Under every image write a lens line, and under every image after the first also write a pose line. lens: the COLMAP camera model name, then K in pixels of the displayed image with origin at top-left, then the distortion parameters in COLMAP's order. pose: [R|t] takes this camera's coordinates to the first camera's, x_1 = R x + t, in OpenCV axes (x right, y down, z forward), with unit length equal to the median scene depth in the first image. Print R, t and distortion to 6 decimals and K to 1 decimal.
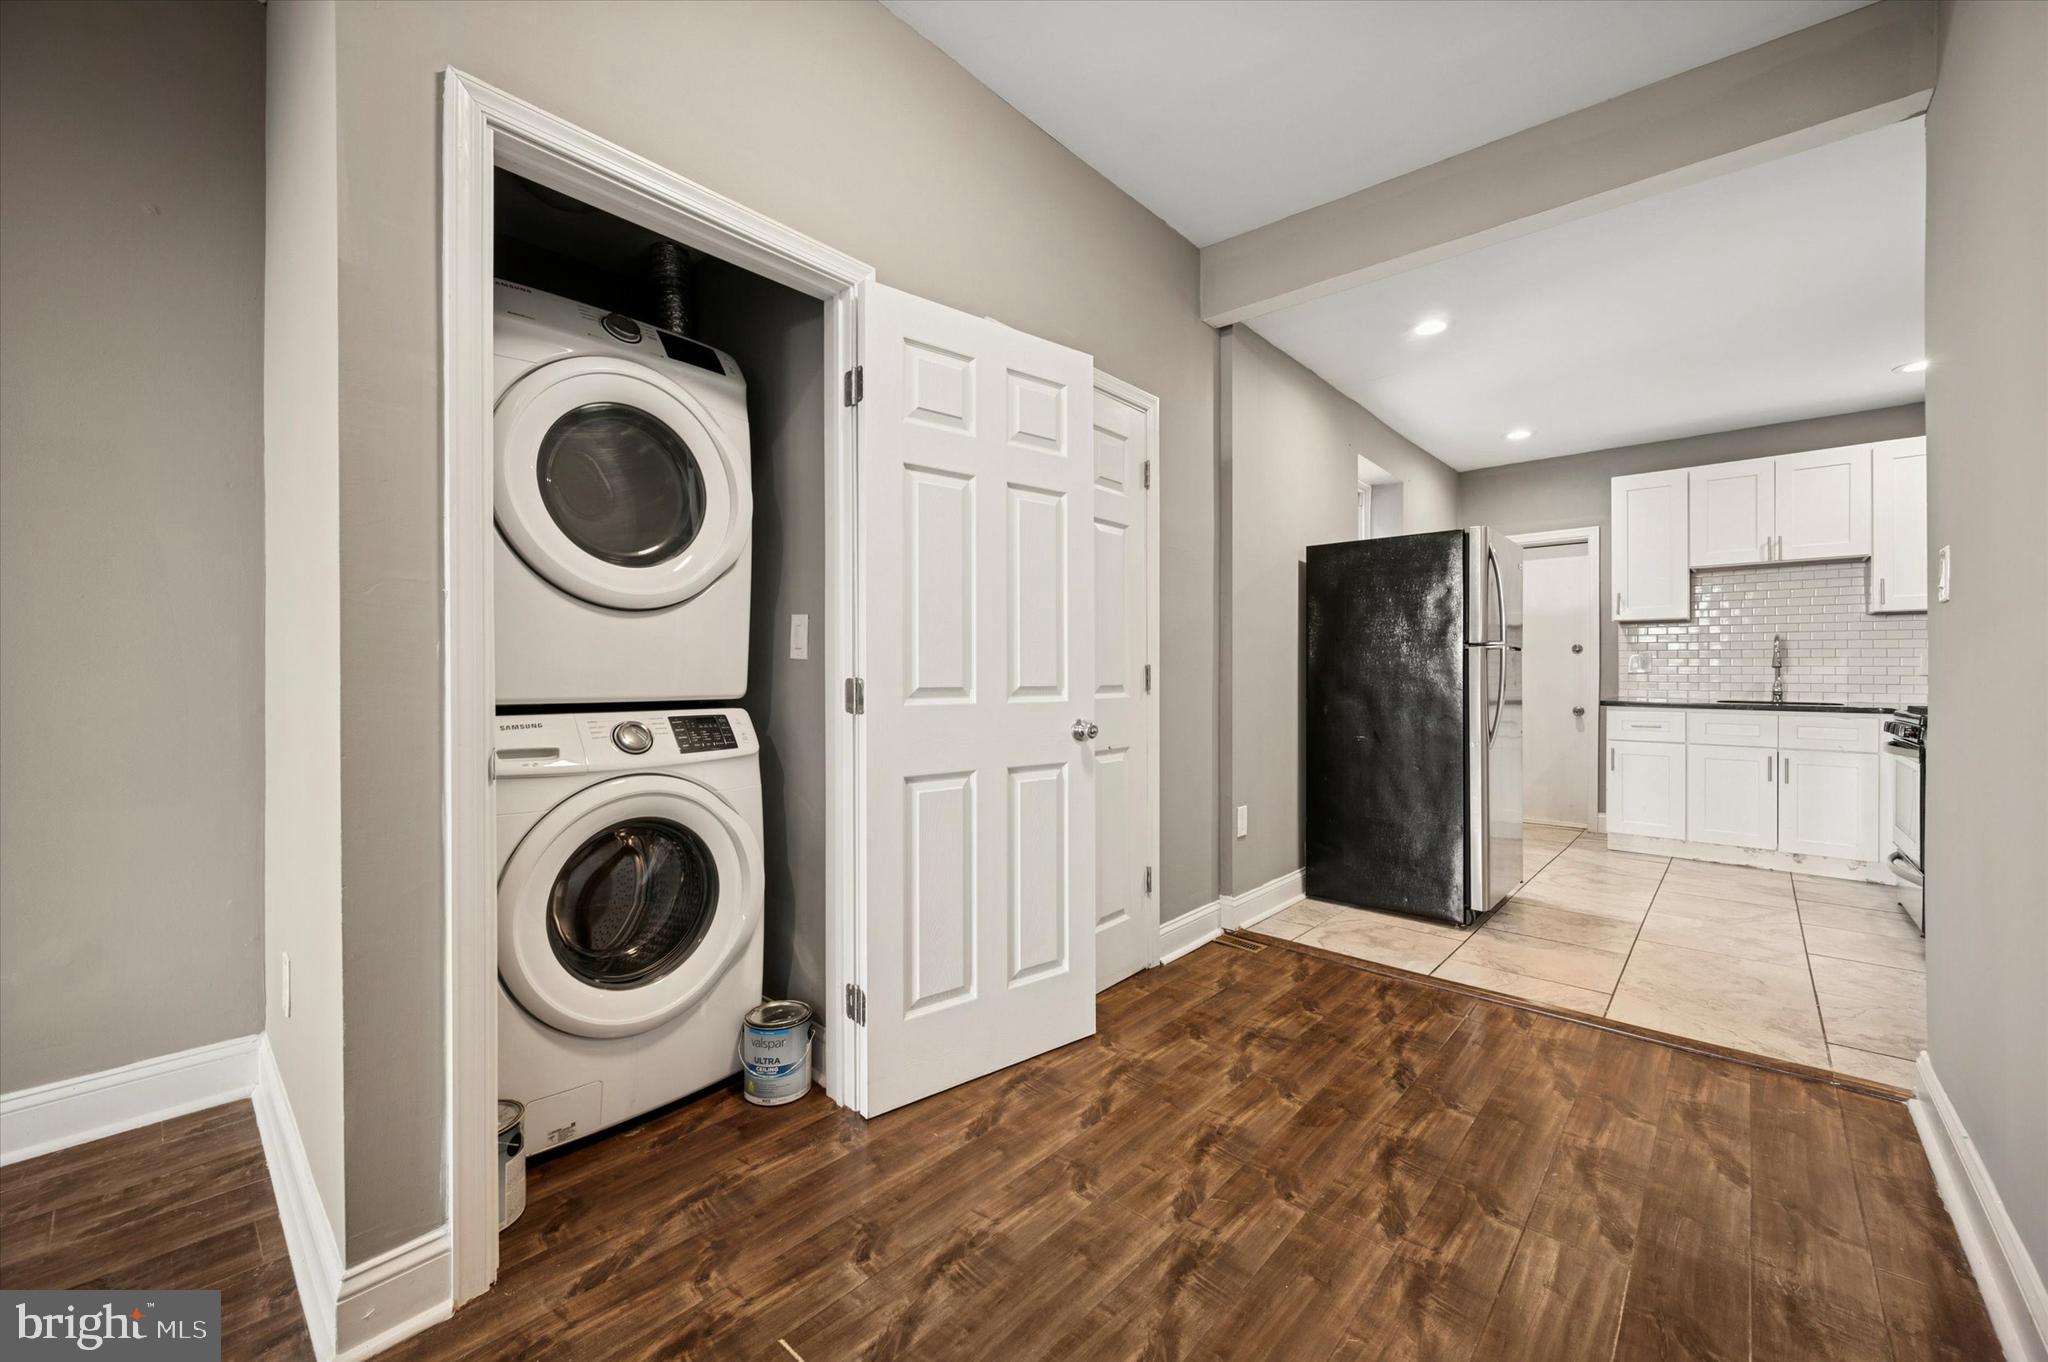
lens RADIAL K [[810.0, 0, 1020.0], [0, 810.0, 674.3], [0, 0, 1]] dist [-0.003799, -0.000705]
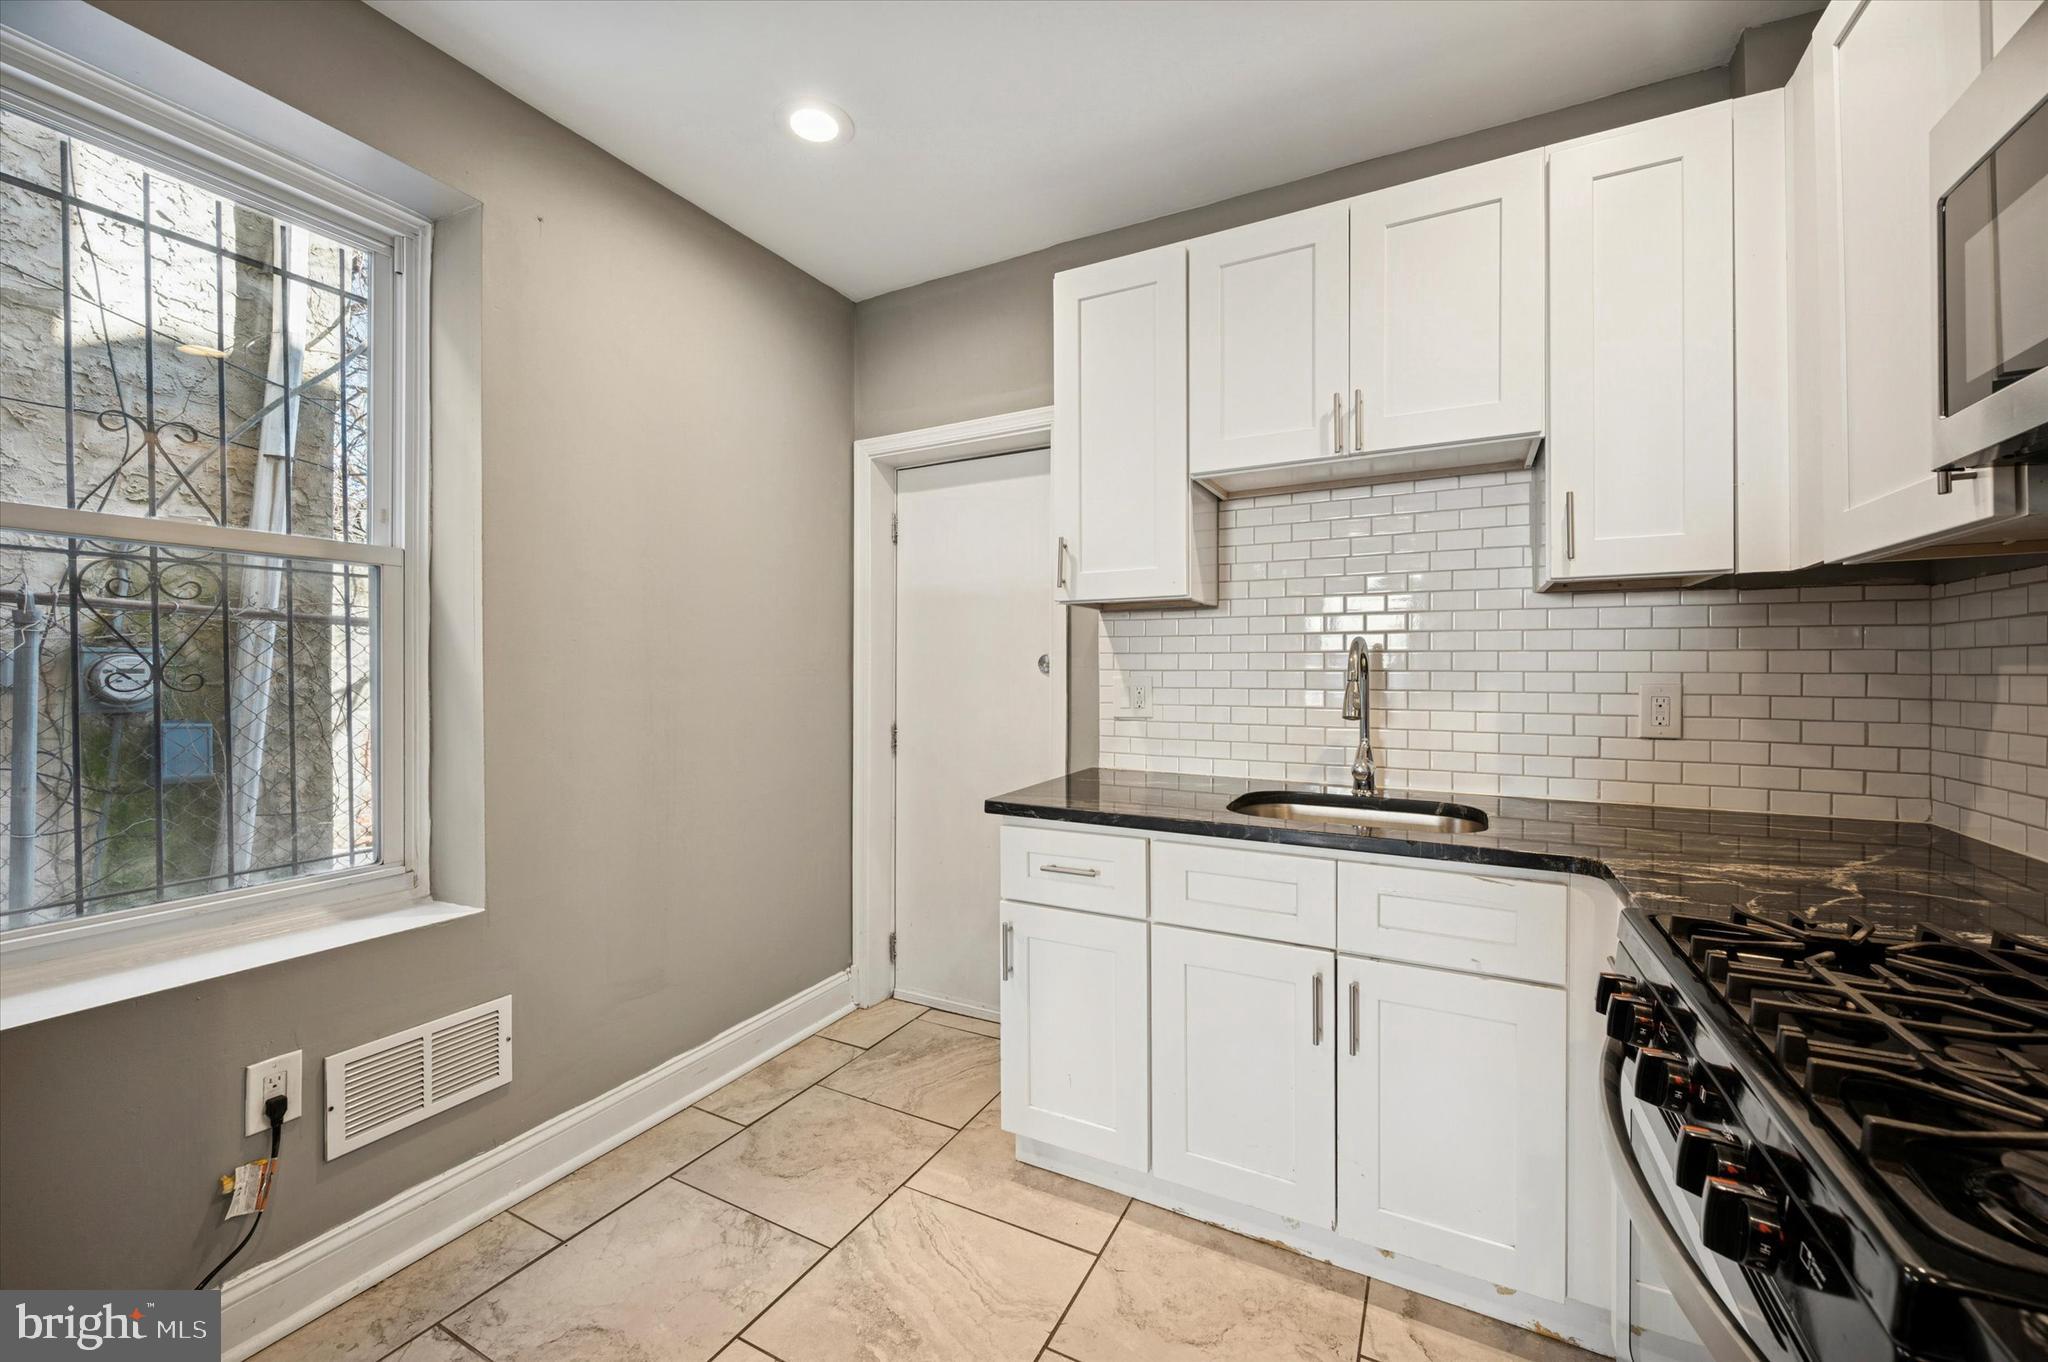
lens RADIAL K [[810.0, 0, 1018.1], [0, 810.0, 674.5], [0, 0, 1]] dist [-0.003799, -0.000705]
pose [[0.969334, -0.003088, 0.245727, 0.656038], [0.002891, 0.999995, 0.001161, -0.030643], [-0.245729, -0.000415, 0.969338, 0.629245]]
